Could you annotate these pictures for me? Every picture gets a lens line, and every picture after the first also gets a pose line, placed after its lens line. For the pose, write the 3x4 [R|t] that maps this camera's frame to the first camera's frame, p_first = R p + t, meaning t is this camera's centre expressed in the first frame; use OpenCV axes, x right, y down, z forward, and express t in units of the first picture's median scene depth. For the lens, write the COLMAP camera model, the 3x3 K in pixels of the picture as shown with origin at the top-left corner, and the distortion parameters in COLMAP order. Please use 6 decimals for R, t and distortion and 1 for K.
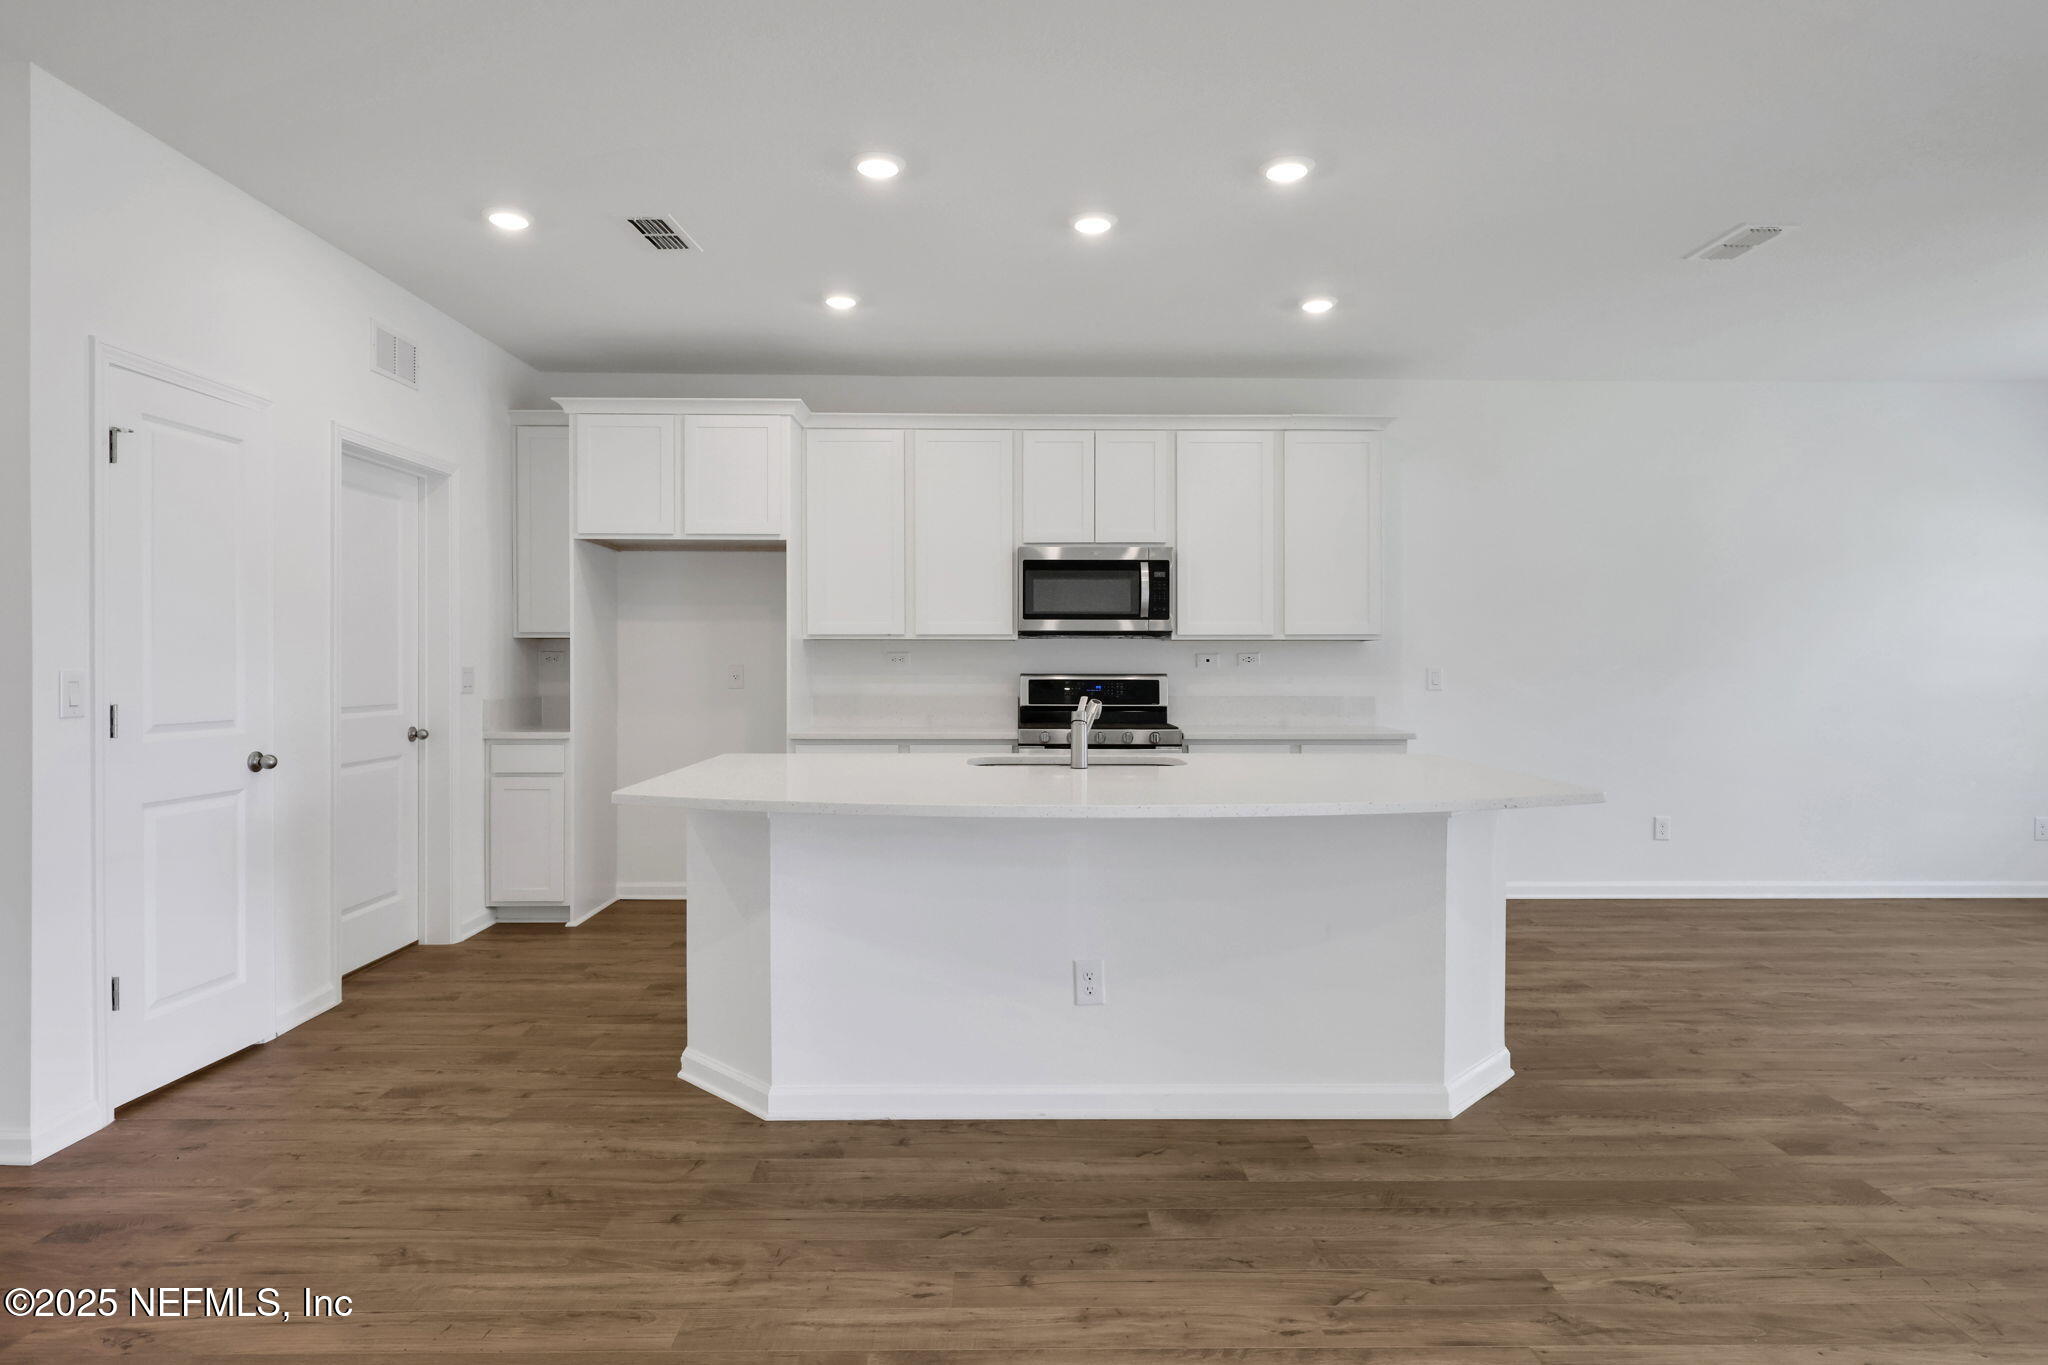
lens RADIAL K [[1135.9, 0, 1008.9], [0, 1135.9, 671.4], [0, 0, 1]] dist [-0.001662, 0.000037]
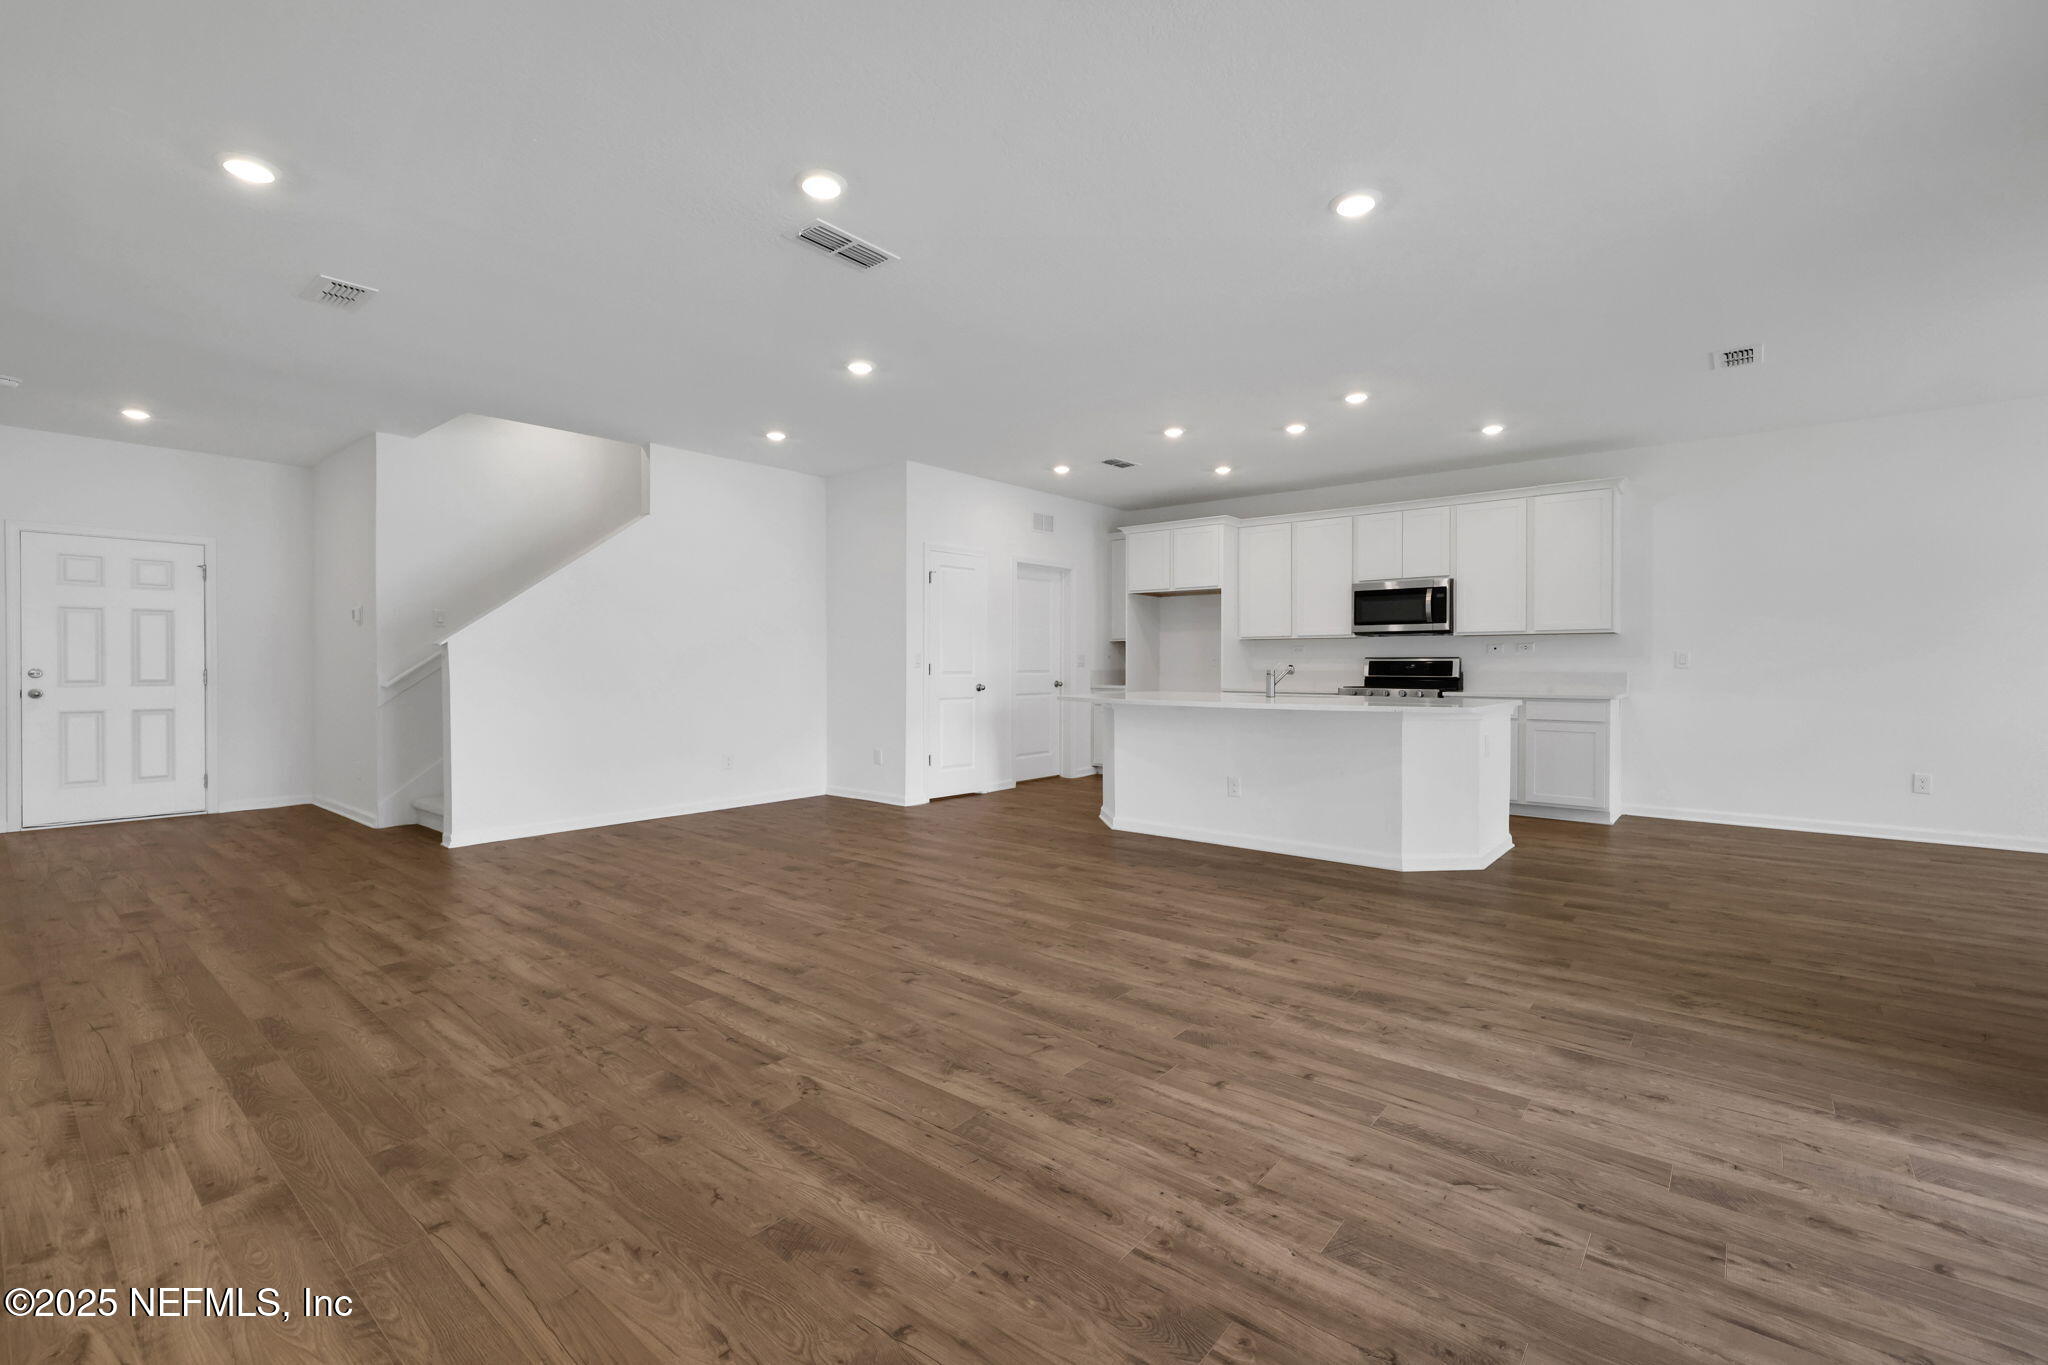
lens RADIAL K [[877.6, 0, 1048.6], [0, 877.6, 680.0], [0, 0, 1]] dist [0.018081, -0.004233]
pose [[0.776868, 0.007542, -0.629618, 0.557646], [-0.005434, 0.999971, 0.005275, 0.036121], [0.629640, -0.000676, 0.776887, -0.365081]]
